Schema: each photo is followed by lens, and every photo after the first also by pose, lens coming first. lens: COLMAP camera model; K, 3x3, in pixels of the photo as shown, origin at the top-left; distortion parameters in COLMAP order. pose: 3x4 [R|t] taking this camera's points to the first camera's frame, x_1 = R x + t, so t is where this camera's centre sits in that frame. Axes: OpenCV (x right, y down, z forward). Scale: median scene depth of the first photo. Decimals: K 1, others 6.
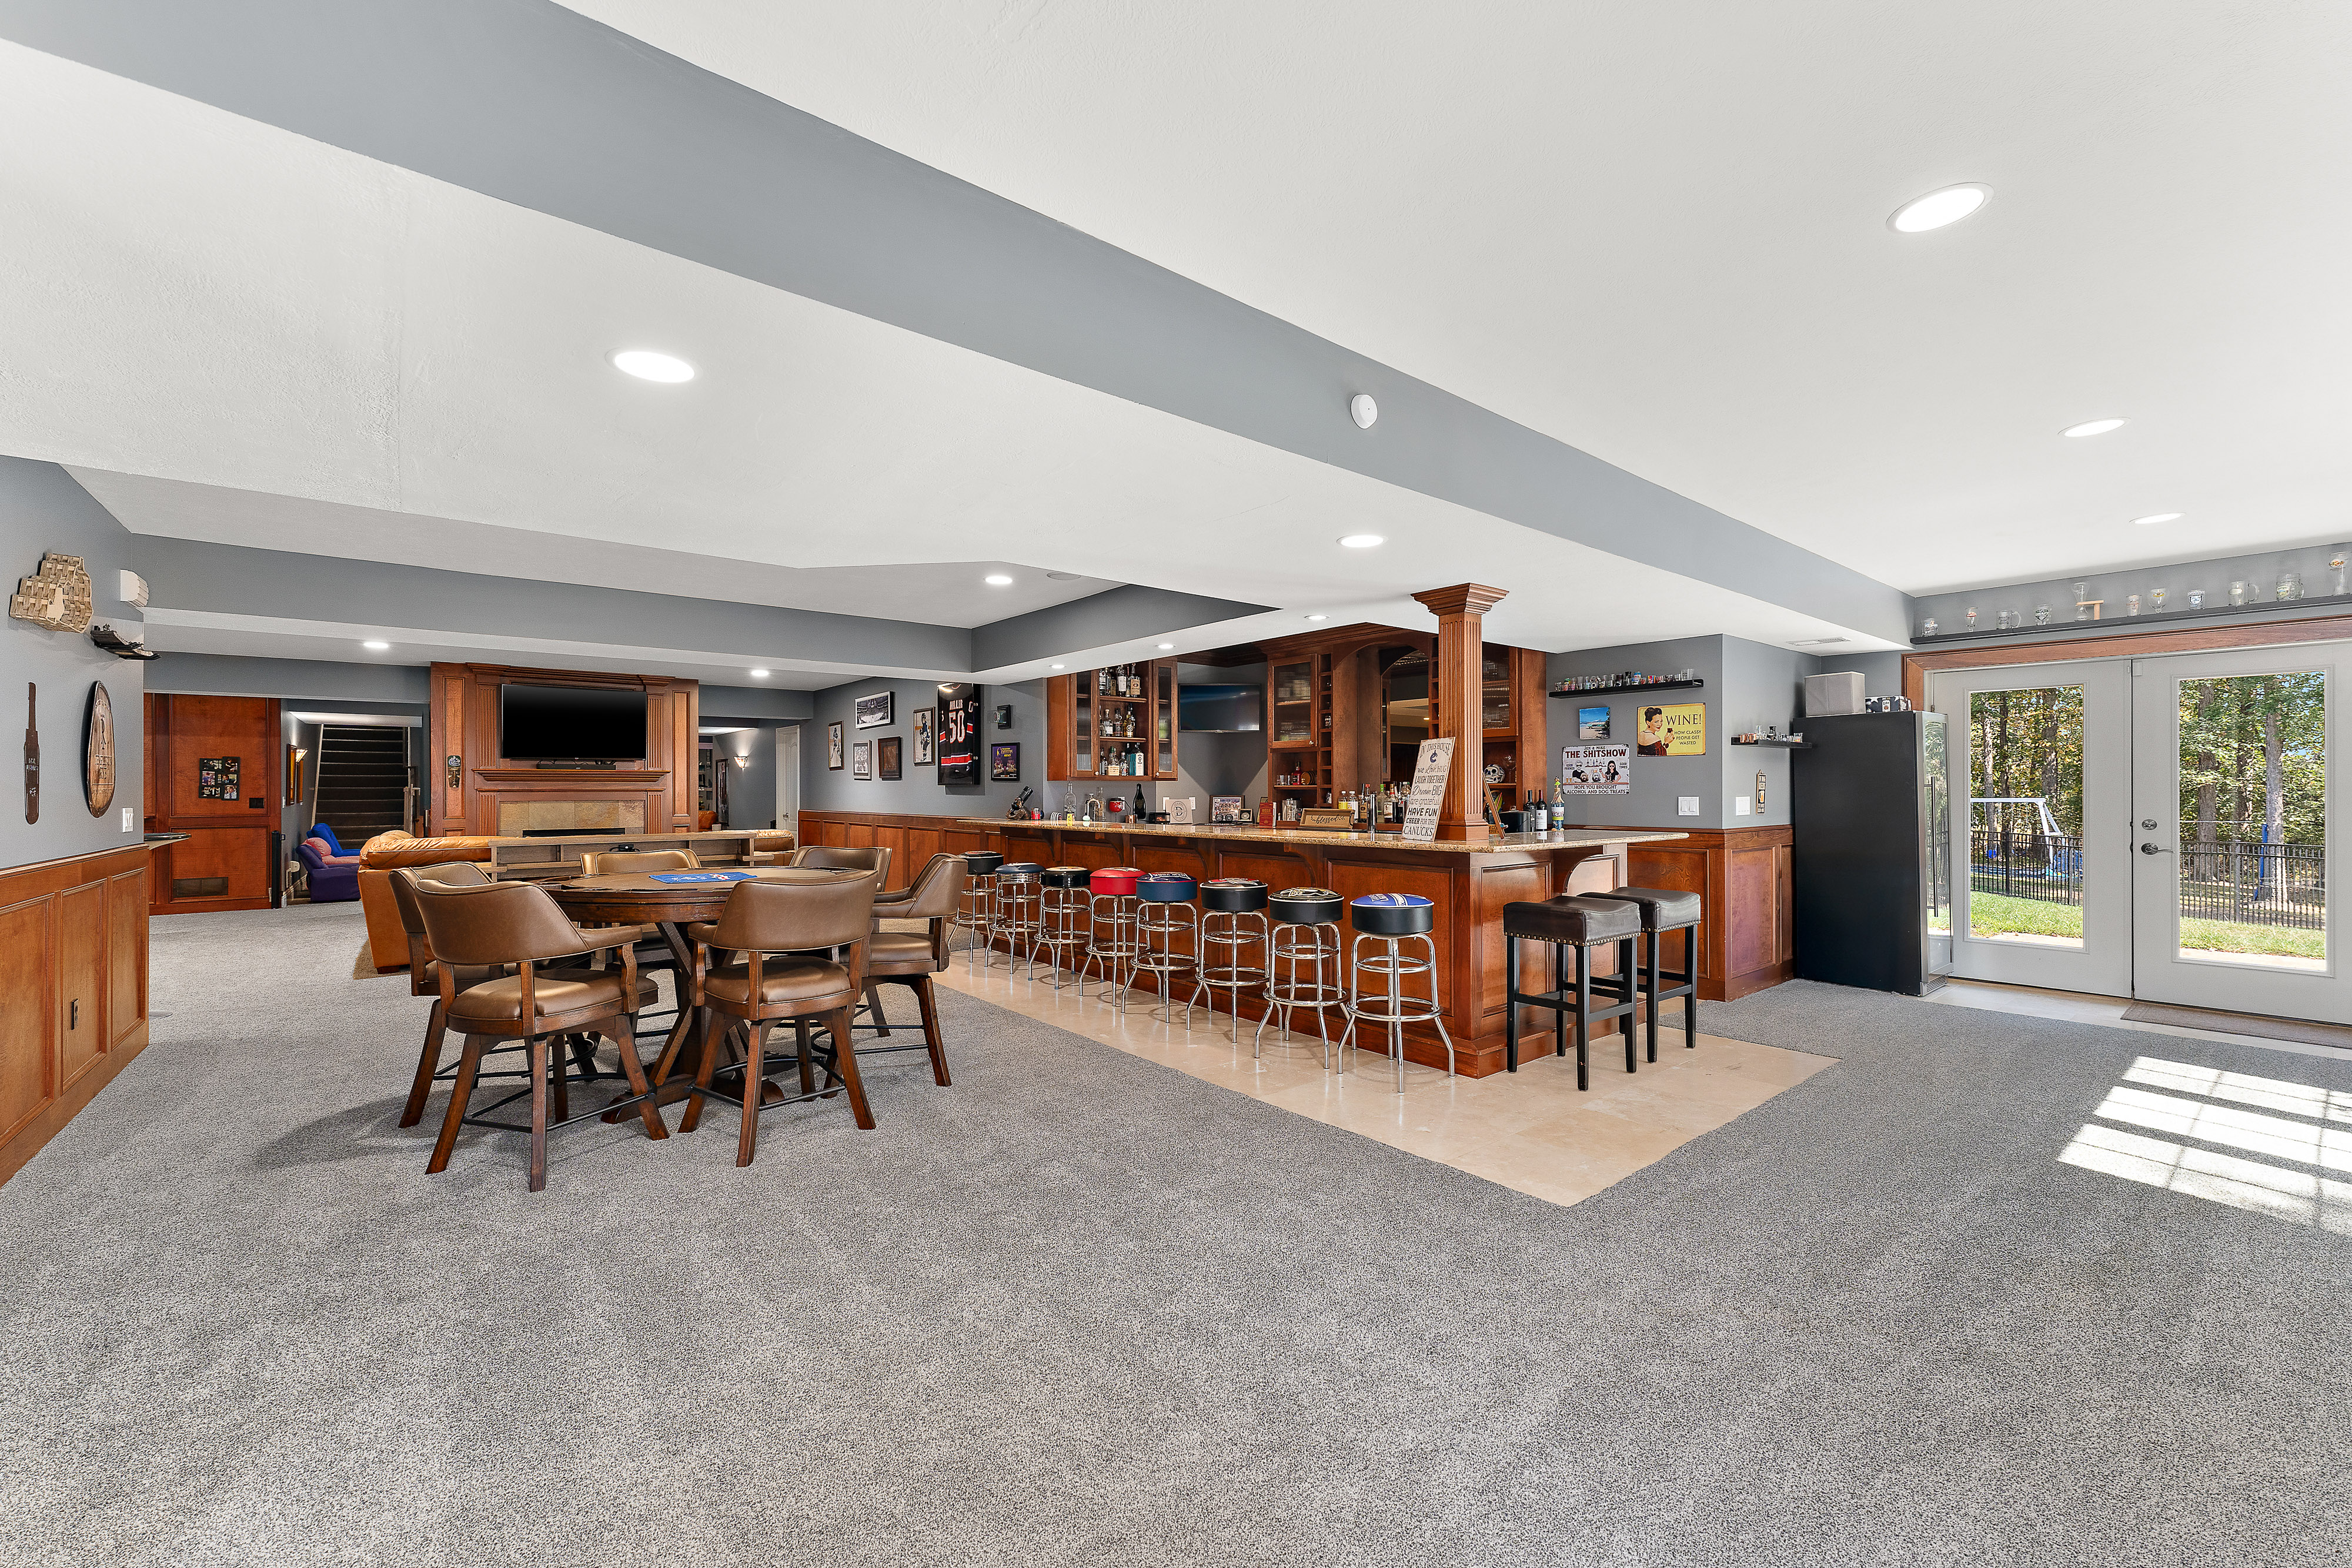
lens RADIAL K [[957.7, 0, 1179.0], [0, 957.7, 788.7], [0, 0, 1]] dist [-0.000548, -0.000068]
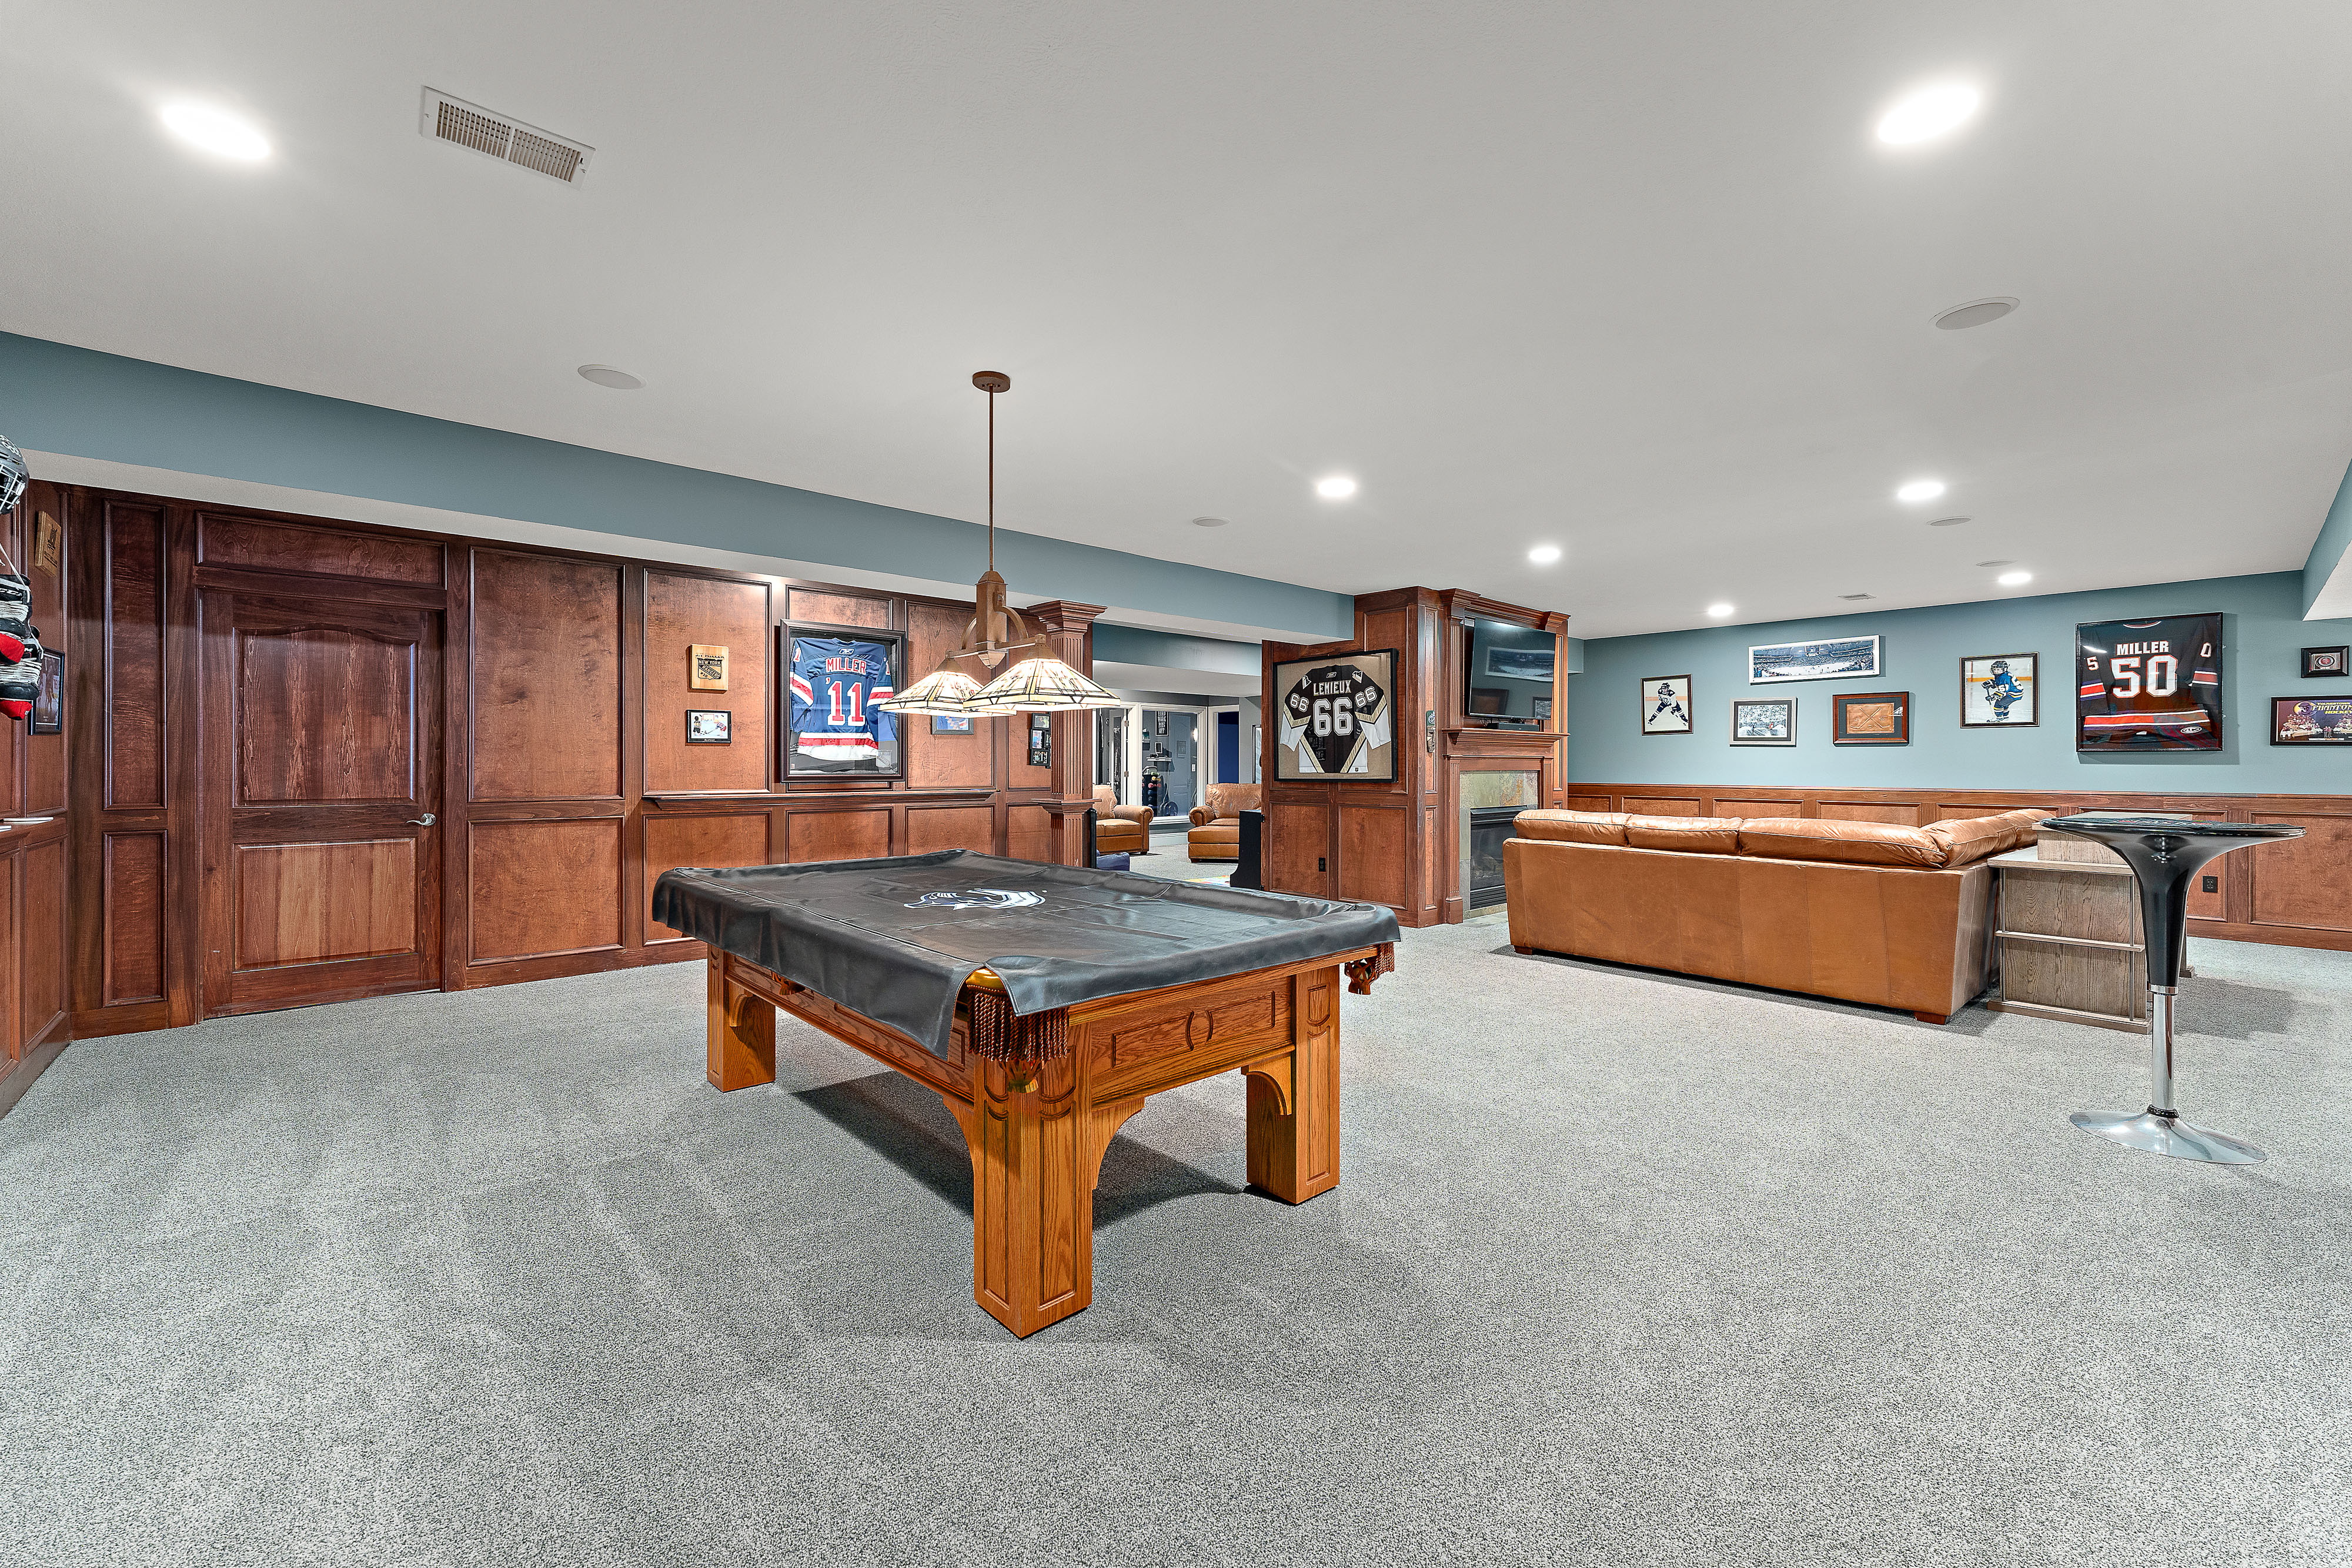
lens RADIAL K [[957.7, 0, 1168.0], [0, 957.7, 769.6], [0, 0, 1]] dist [-0.000548, -0.000068]
pose [[0.998720, 0.002986, 0.050498, -0.958052], [-0.003235, 0.999983, 0.004847, 0.008923], [-0.050483, -0.005004, 0.998712, 0.238146]]
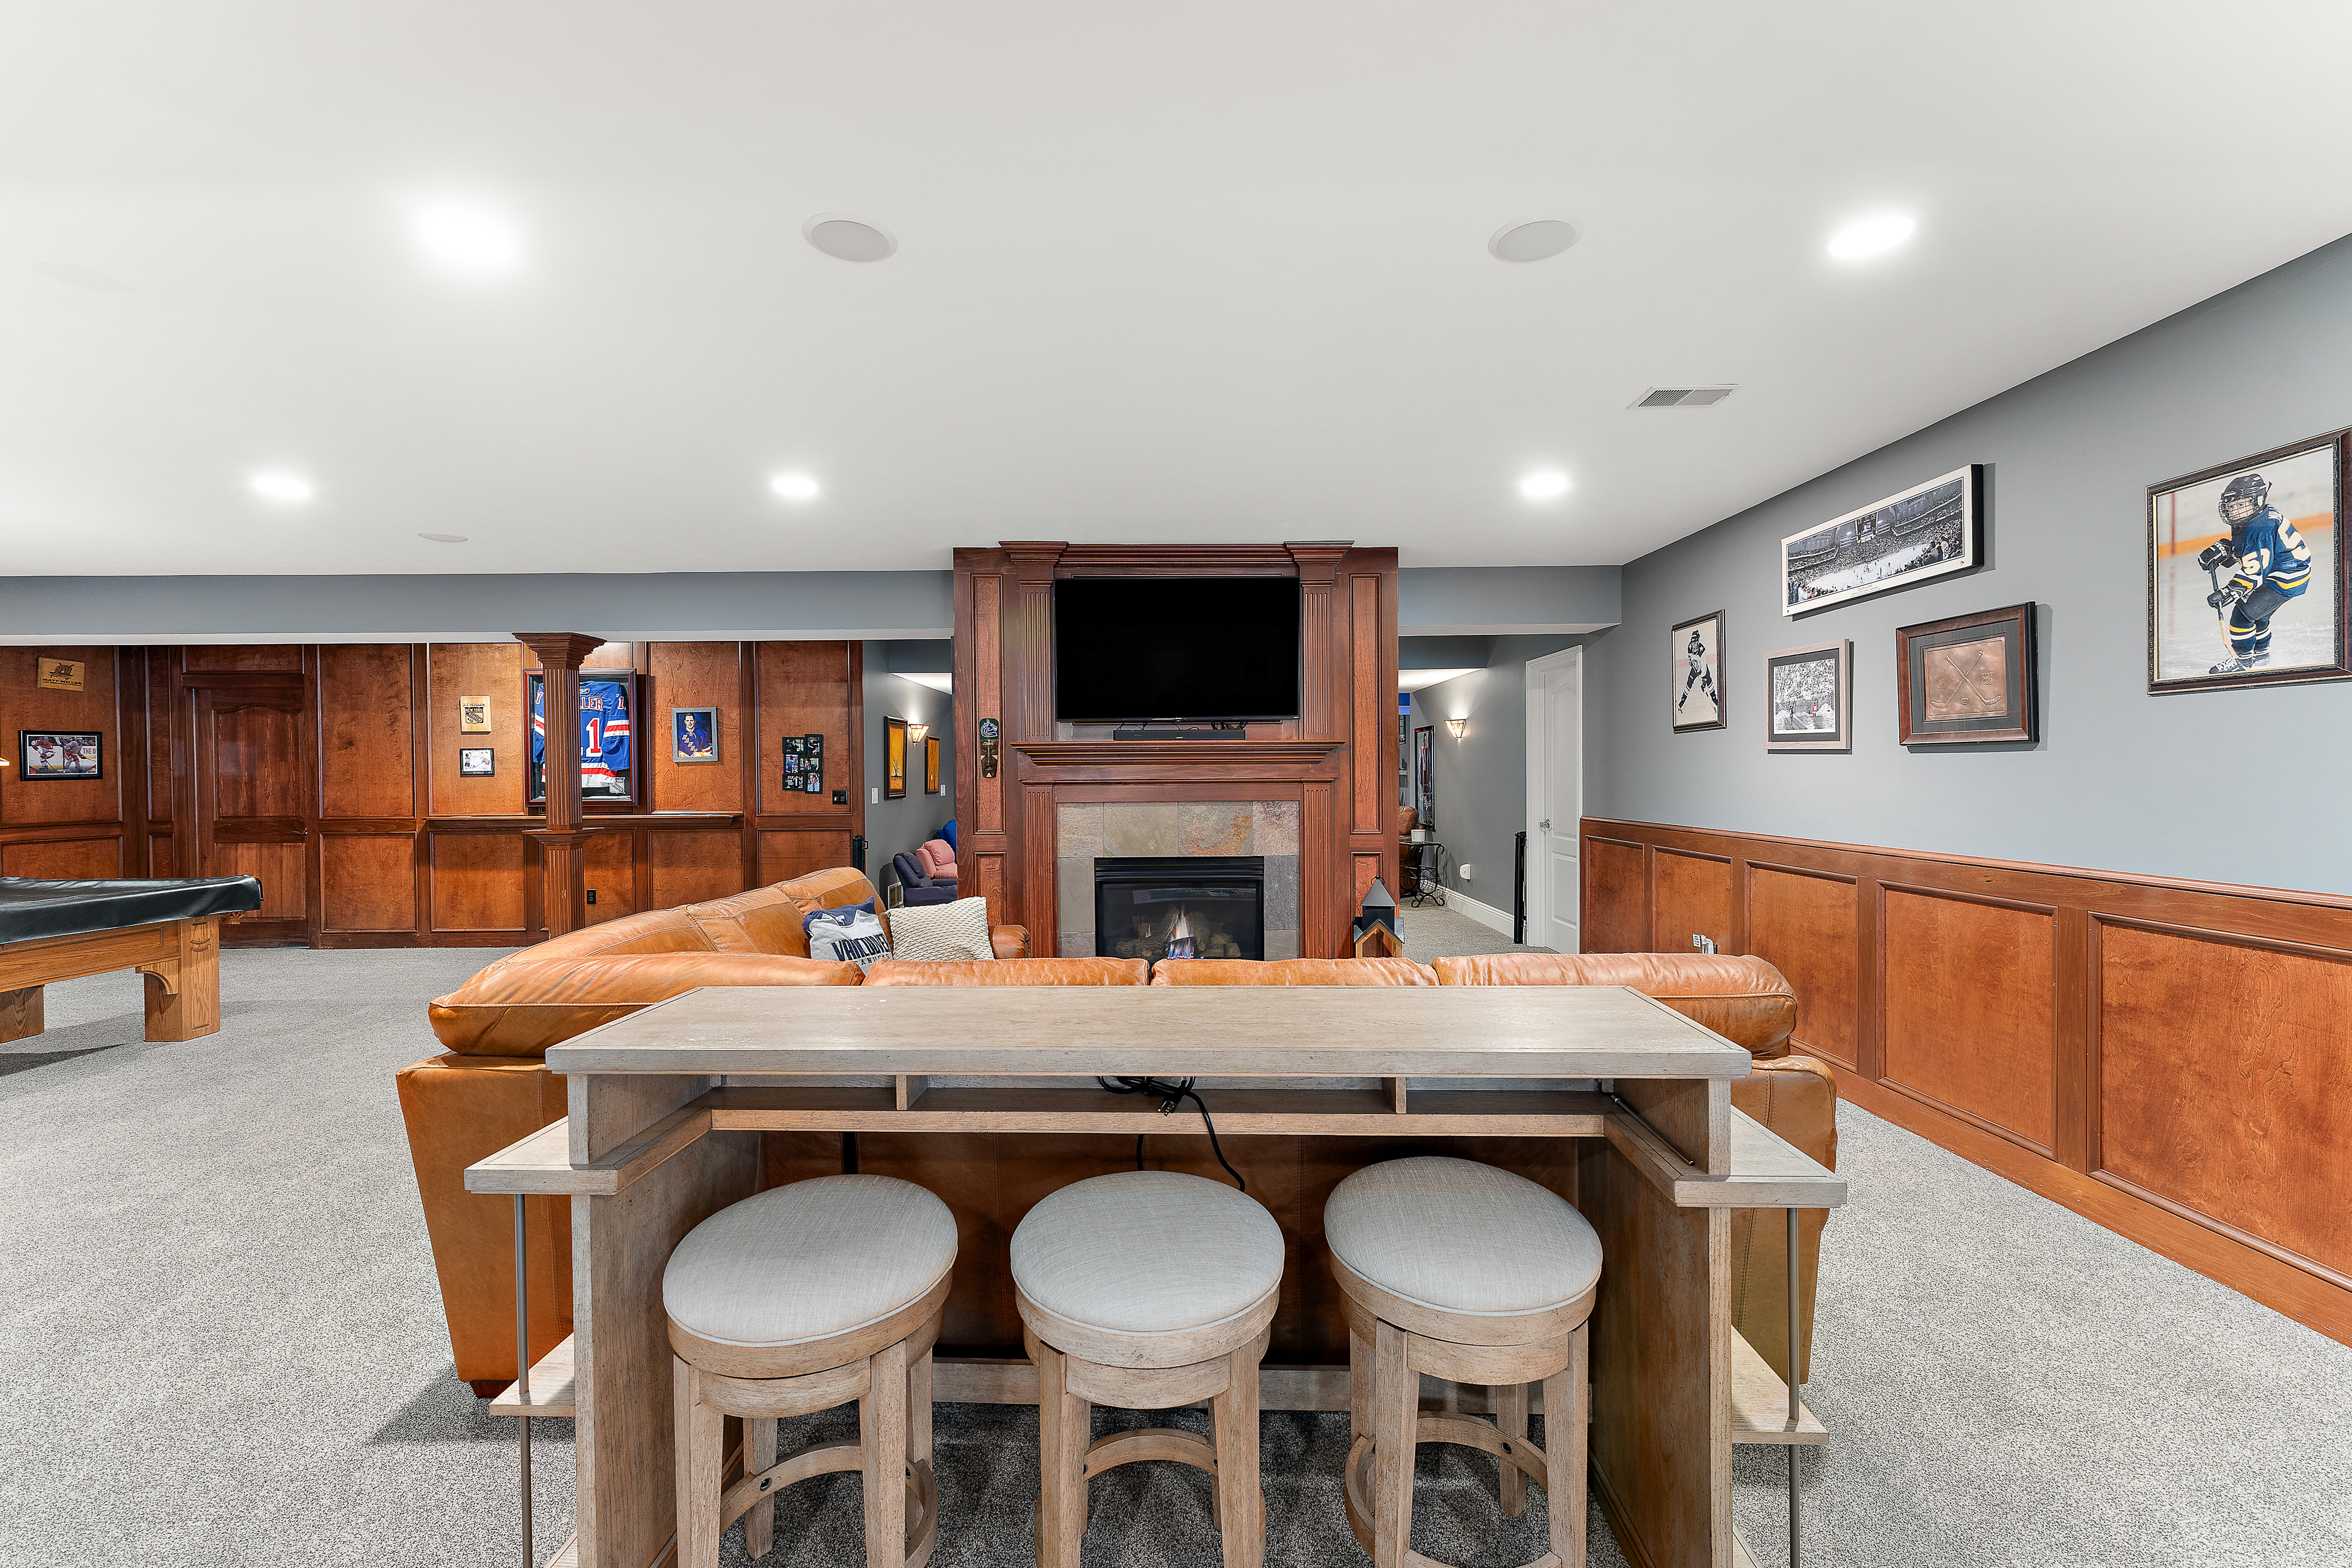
lens RADIAL K [[957.7, 0, 1182.5], [0, 957.7, 785.9], [0, 0, 1]] dist [-0.000548, -0.000068]
pose [[0.781636, 0.005671, -0.623709, -0.316297], [0.006171, 0.999839, 0.016824, -0.004435], [0.623704, -0.016999, 0.781476, 0.613750]]
